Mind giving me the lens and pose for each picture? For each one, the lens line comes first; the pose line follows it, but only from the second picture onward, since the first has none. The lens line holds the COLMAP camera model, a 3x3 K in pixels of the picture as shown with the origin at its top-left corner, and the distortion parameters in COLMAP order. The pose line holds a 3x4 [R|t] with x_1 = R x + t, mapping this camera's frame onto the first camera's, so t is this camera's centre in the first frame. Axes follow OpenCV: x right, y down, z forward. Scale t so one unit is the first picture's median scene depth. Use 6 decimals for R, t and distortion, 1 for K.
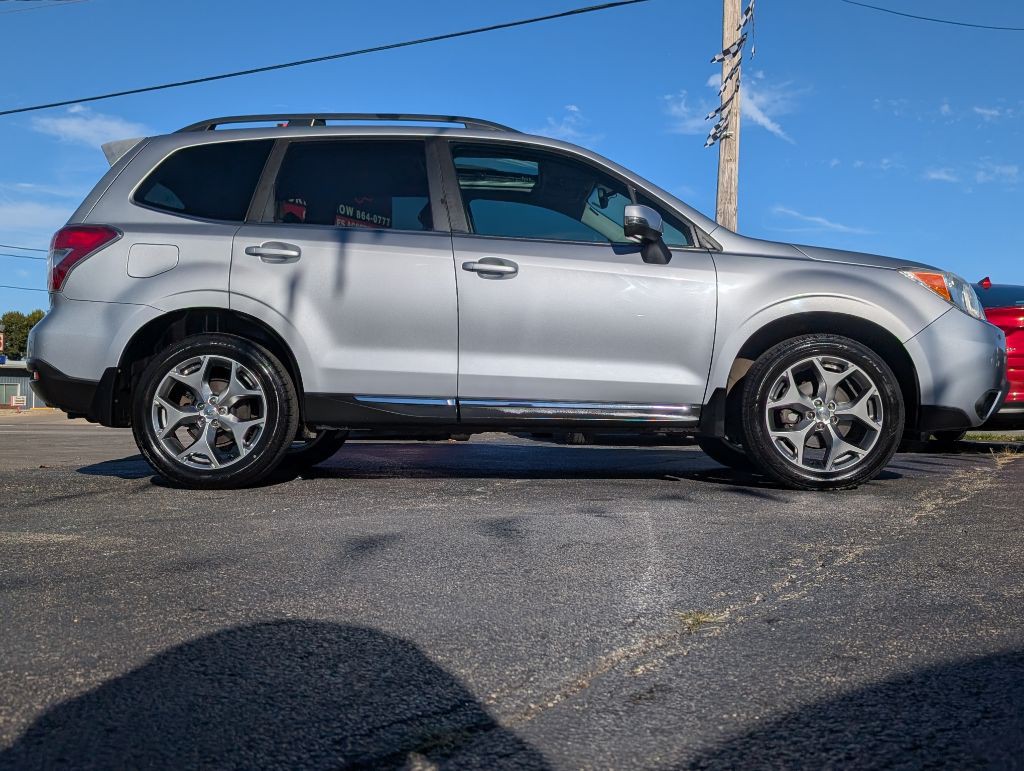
lens RADIAL K [[1155.2, 0, 525.5], [0, 1155.2, 379.6], [0, 0, 1]] dist [0.012397, -0.014975]
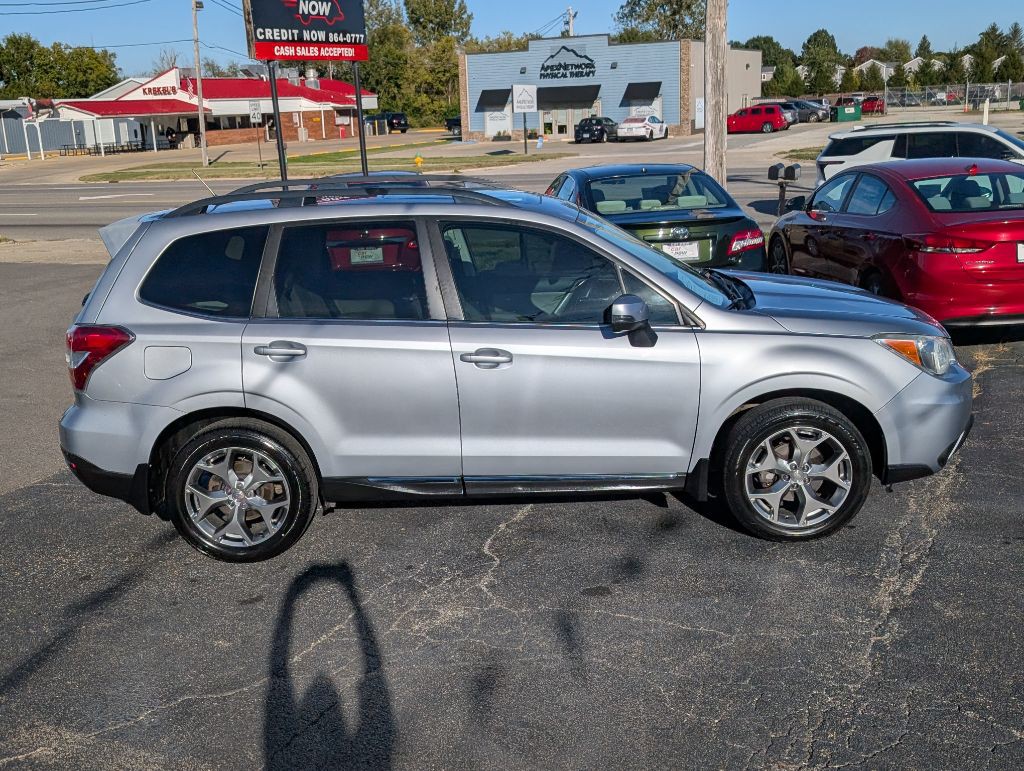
lens RADIAL K [[1161.6, 0, 513.7], [0, 1161.6, 403.4], [0, 0, 1]] dist [0.014313, -0.013728]
pose [[0.998945, -0.045300, -0.007525, 0.000557], [0.045603, 0.959387, 0.278383, -0.350974], [-0.005391, -0.278432, 0.960441, -0.034810]]
